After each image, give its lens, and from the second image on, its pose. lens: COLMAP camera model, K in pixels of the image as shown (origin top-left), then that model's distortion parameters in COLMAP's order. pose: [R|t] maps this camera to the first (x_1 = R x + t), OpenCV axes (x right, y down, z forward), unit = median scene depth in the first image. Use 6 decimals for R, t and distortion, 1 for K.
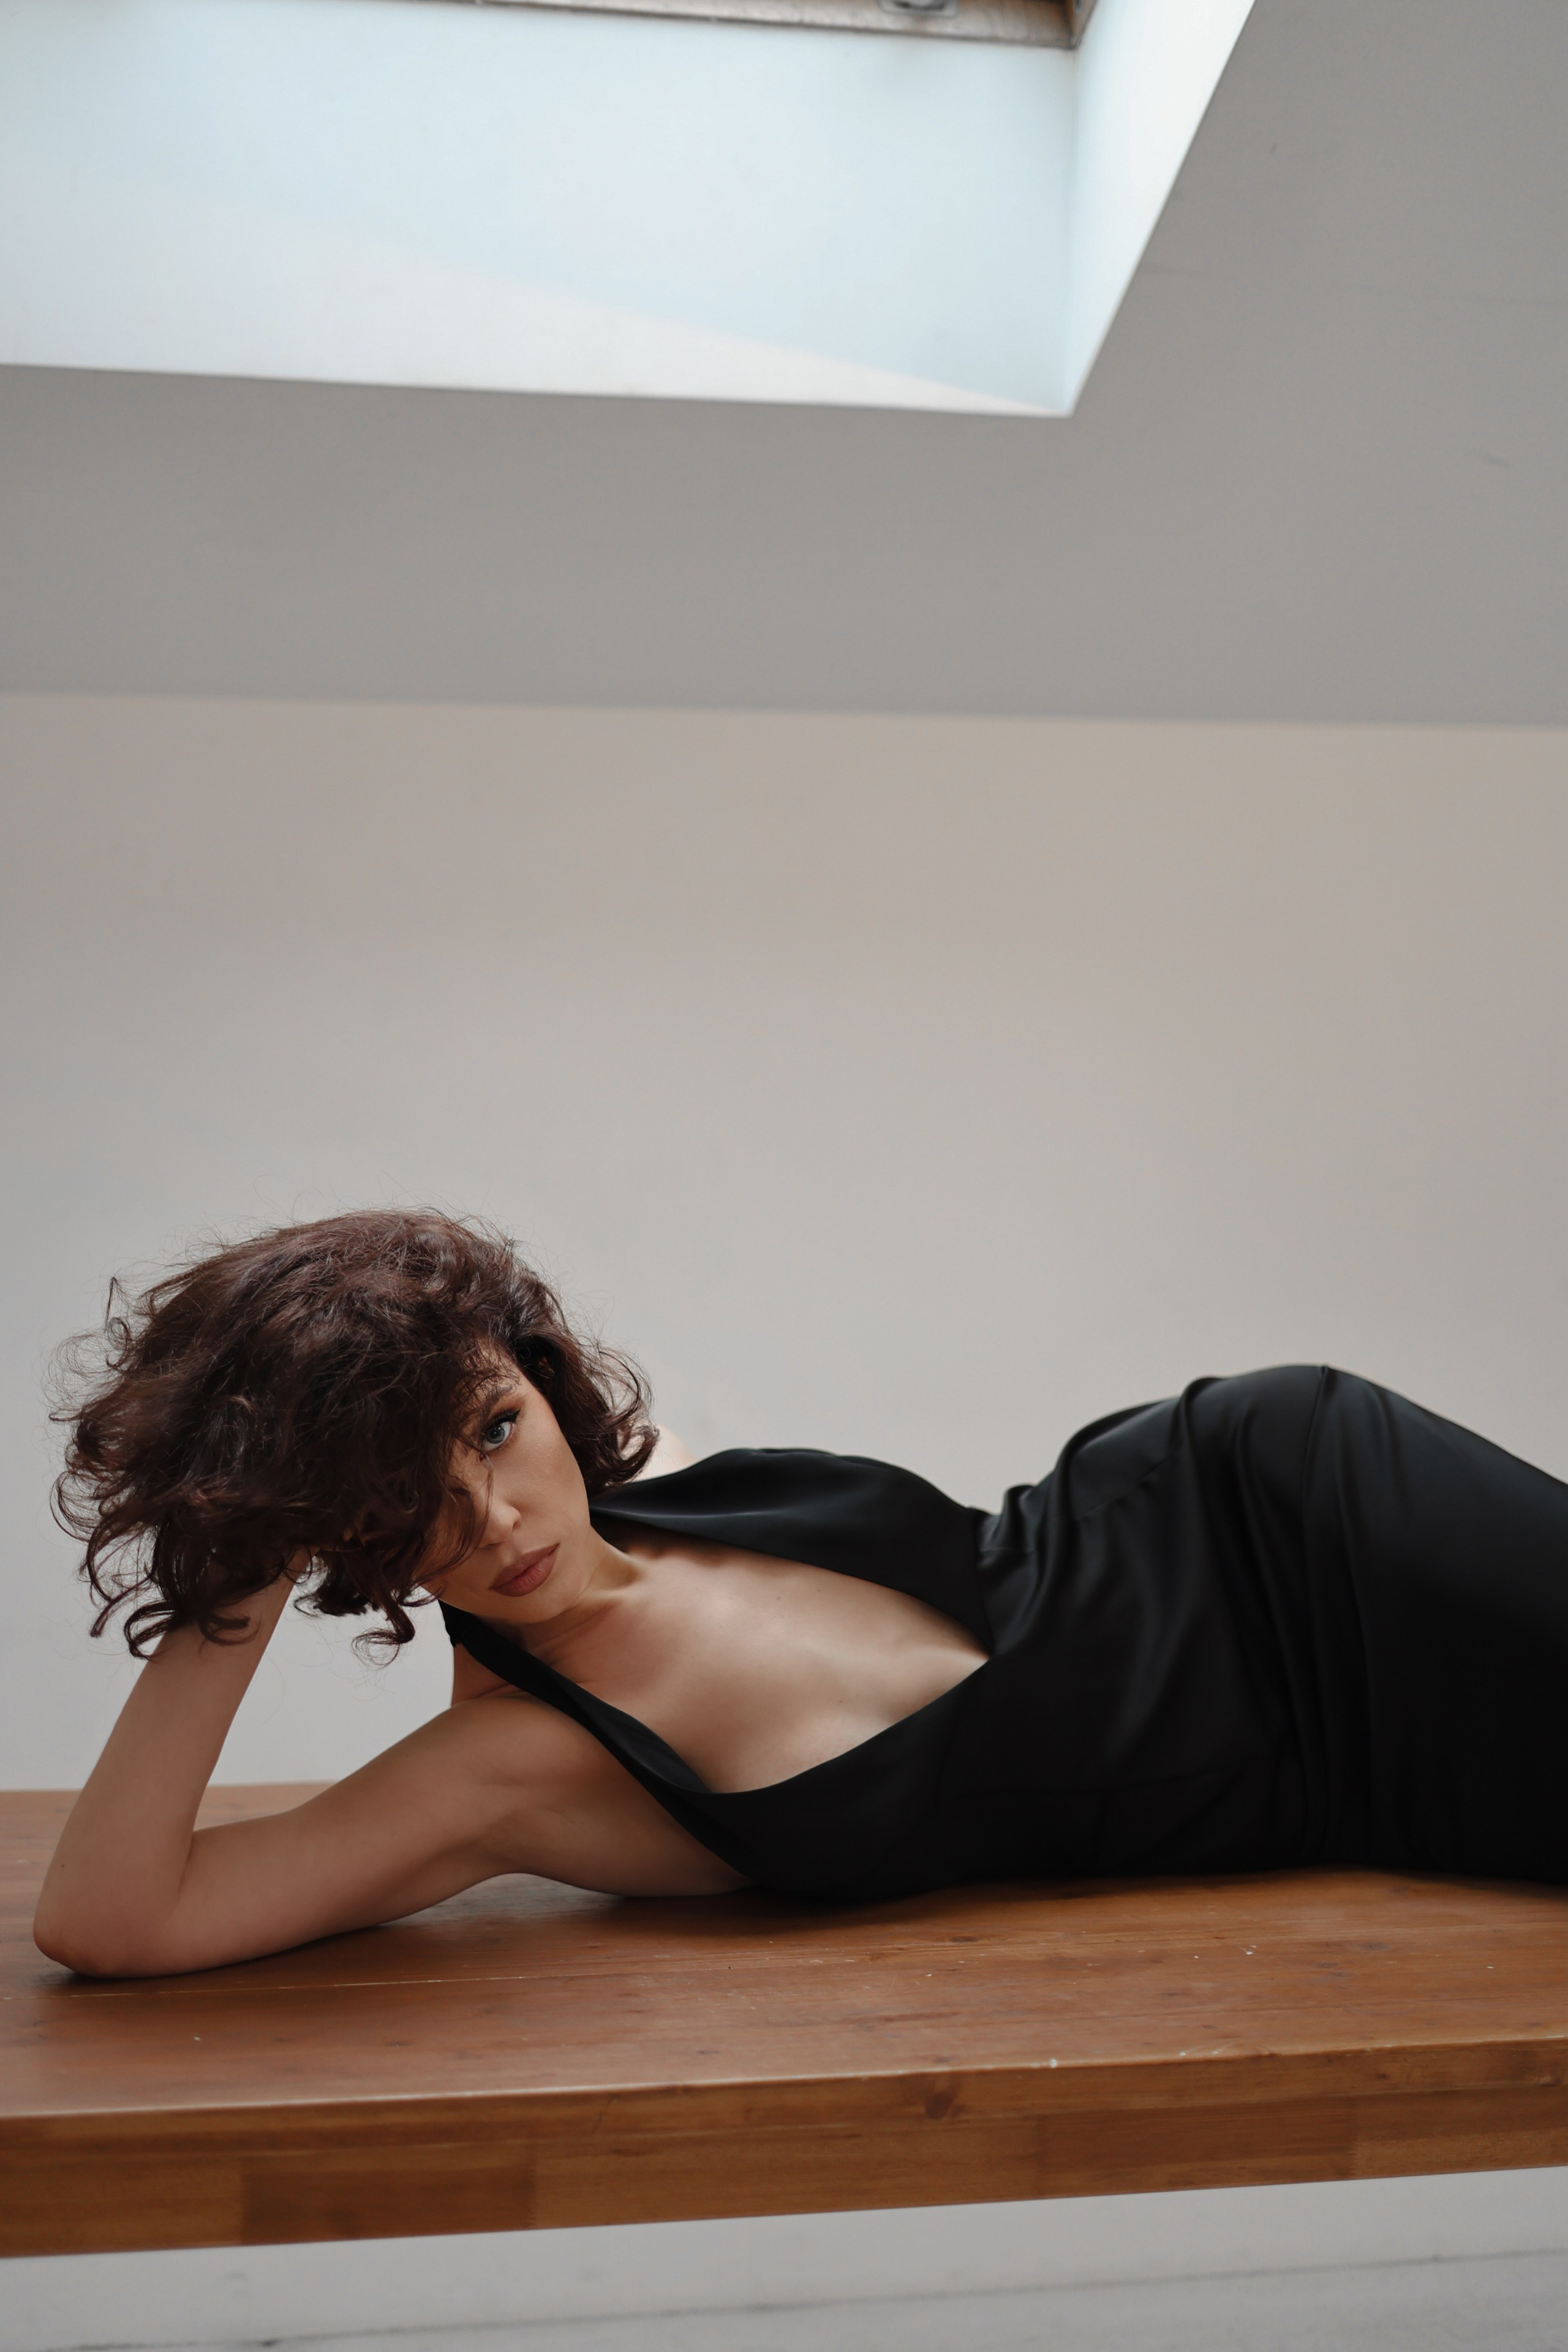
lens RADIAL K [[3318.7, 0, 764.7], [0, 3318.7, 1186.4], [0, 0, 1]] dist [-0.020762, 0.000000]
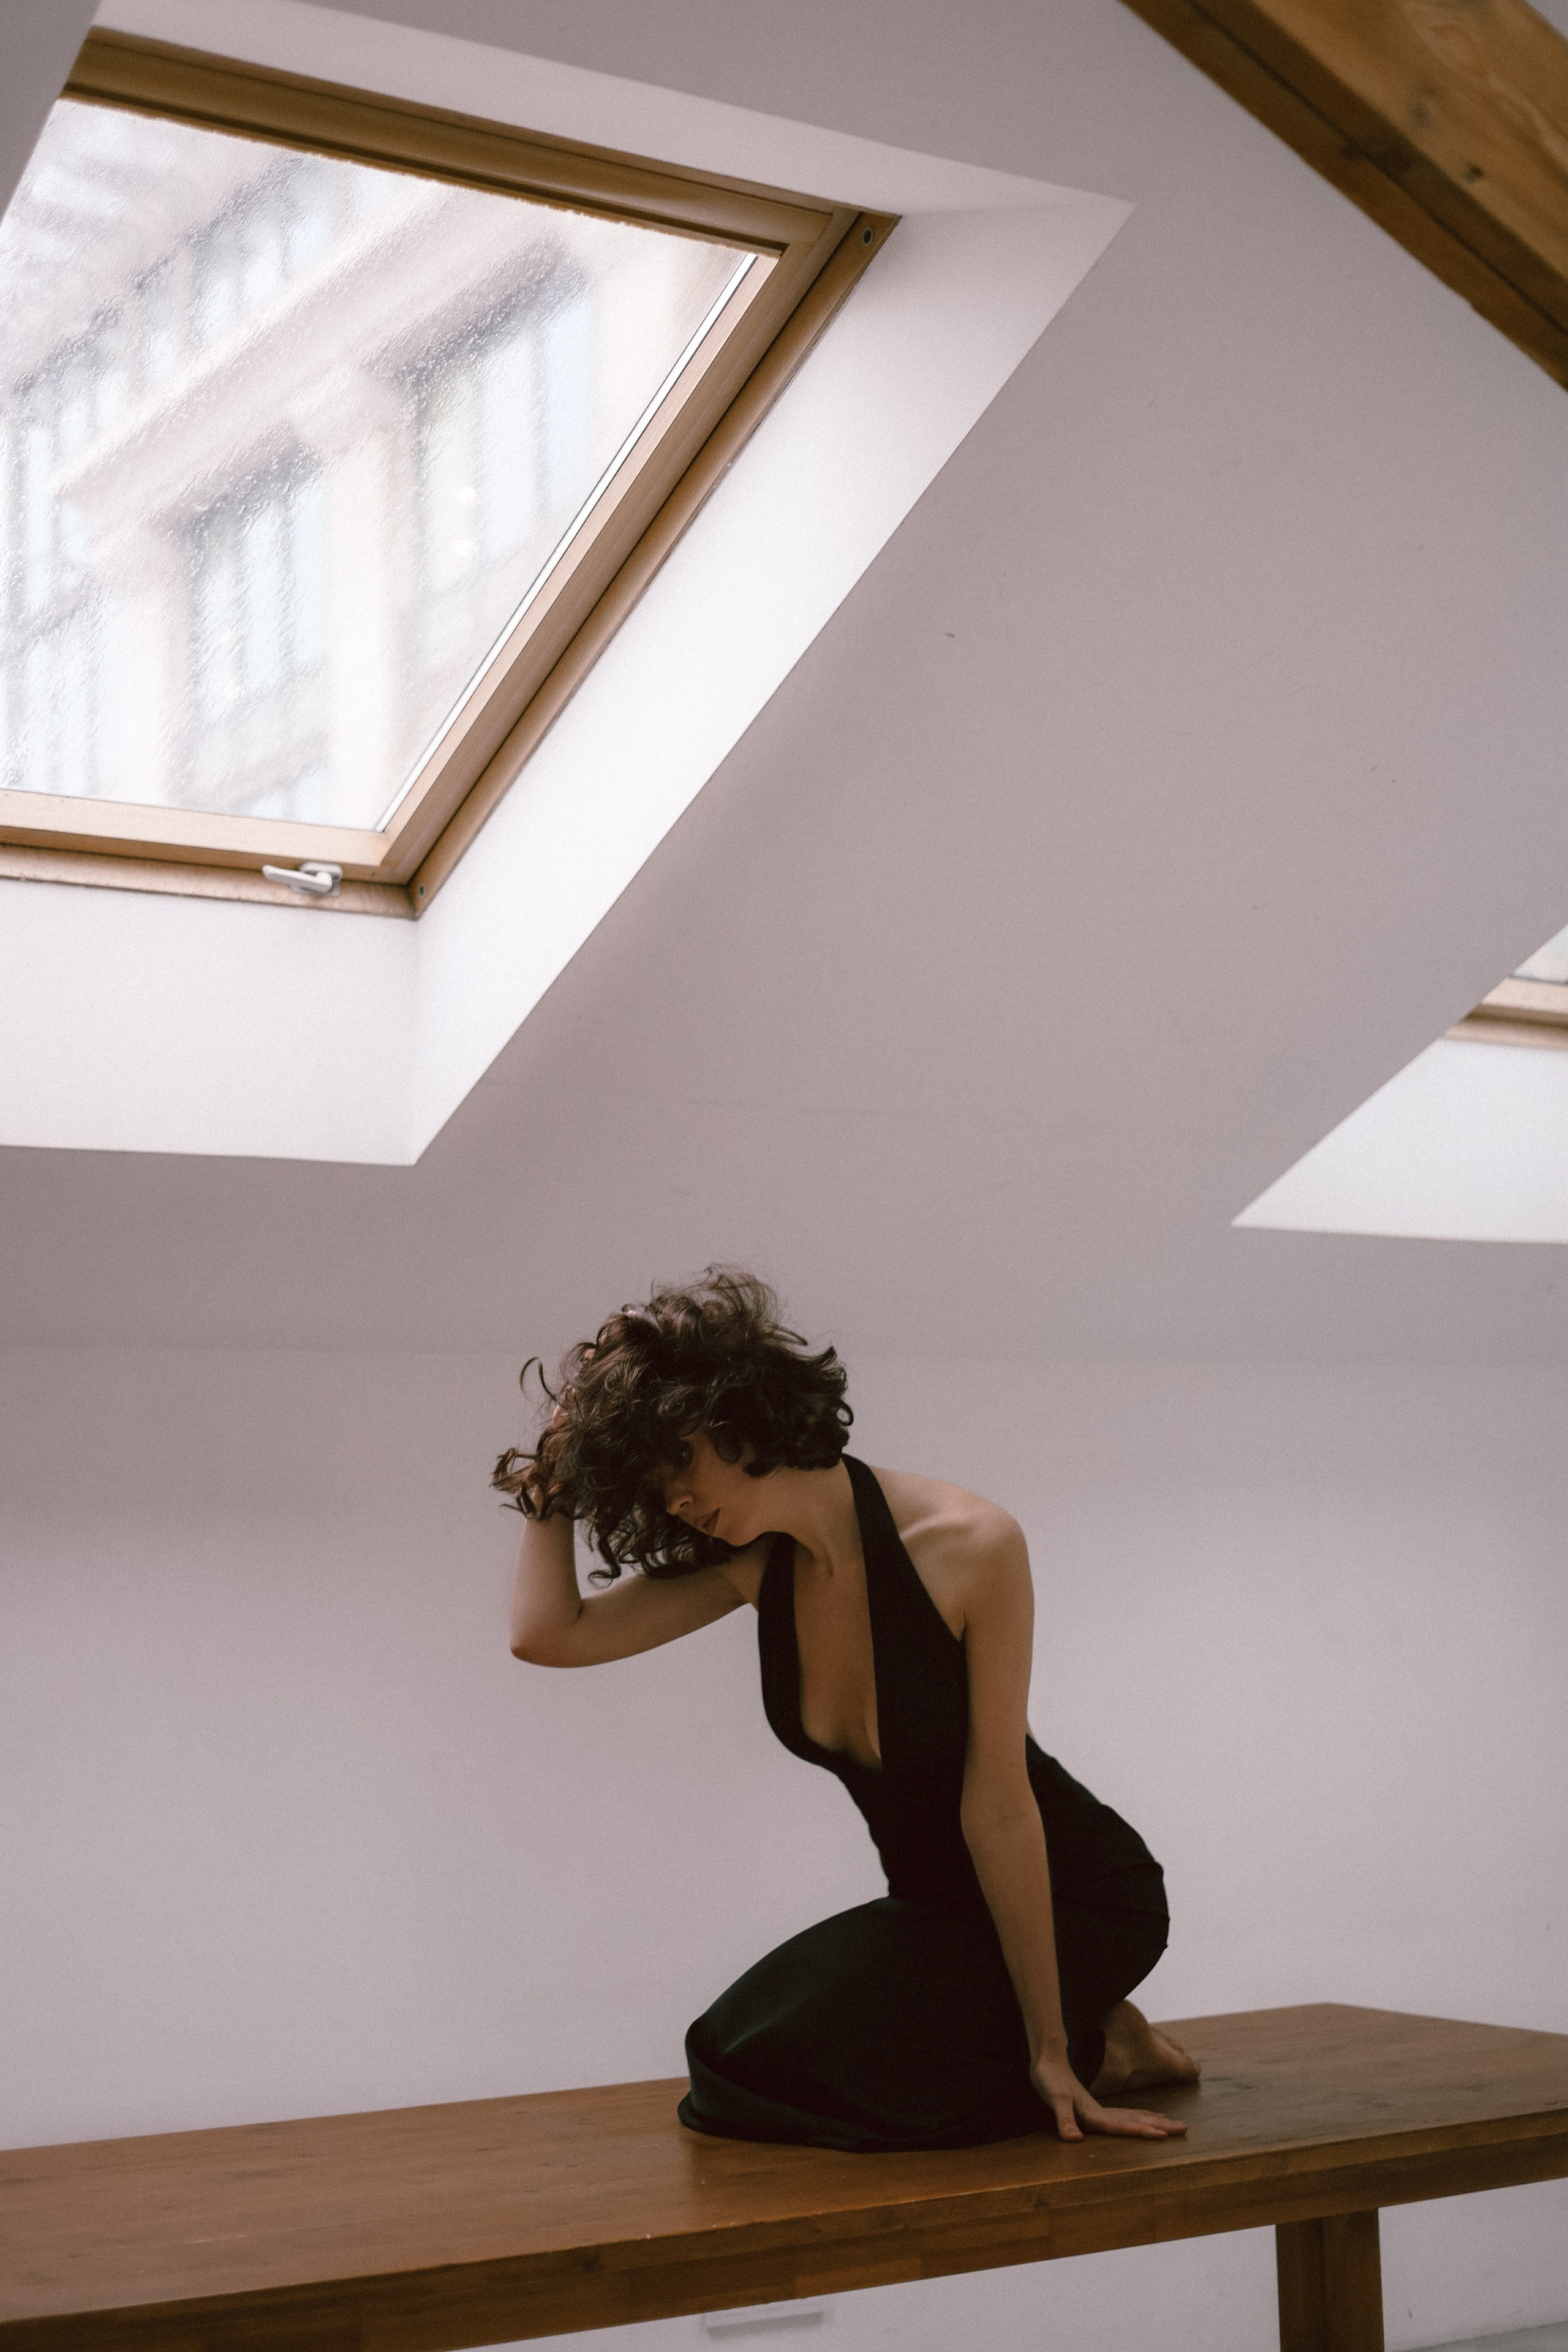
lens RADIAL K [[3318.7, 0, 797.6], [0, 3318.7, 1178.4], [0, 0, 1]] dist [-0.020762, 0.000000]
pose [[0.934355, 0.021868, 0.355673, -0.454408], [0.027408, 0.990749, -0.132913, -0.050233], [-0.355289, 0.133936, 0.925111, -0.685652]]
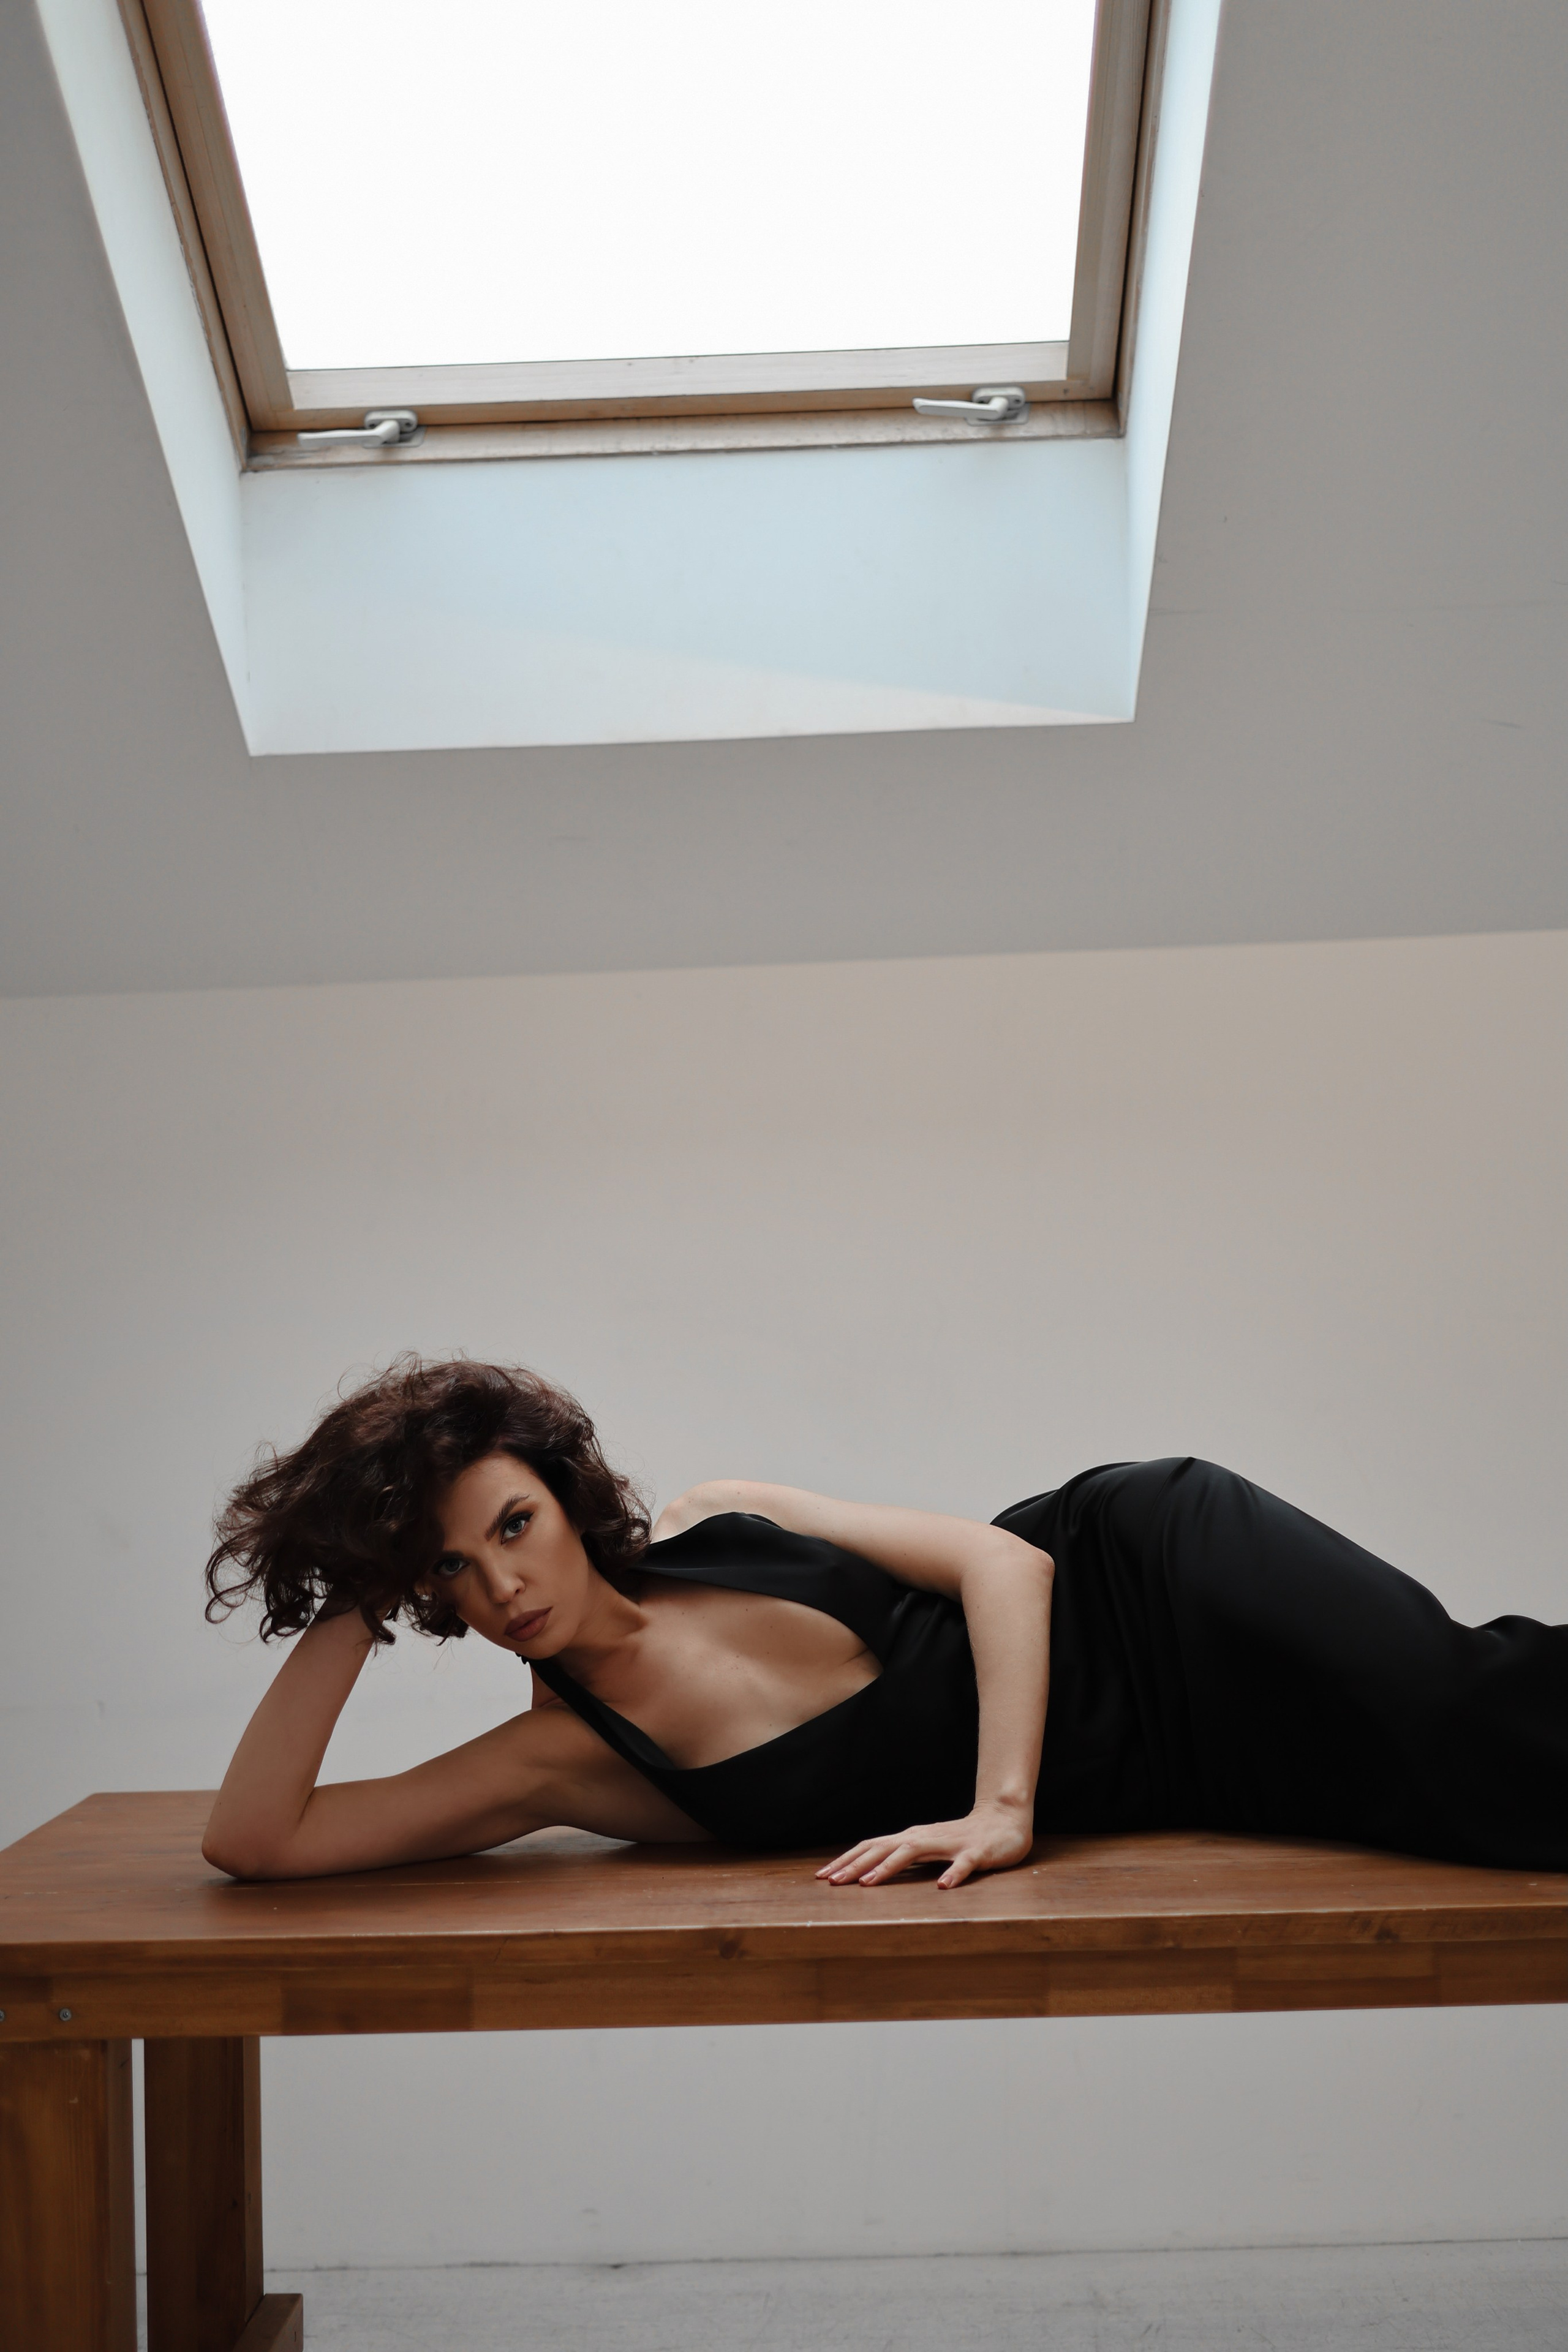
lens RADIAL K [[3318.7, 0, 796.0], [0, 3318.7, 1149.7], [0, 0, 1]] dist [-0.020762, 0.000000]
pose [[0.973078, -0.046494, -0.225737, 0.416891], [0.033031, 0.997463, -0.063058, 0.013641], [0.228096, 0.053904, 0.972145, -0.439162]]
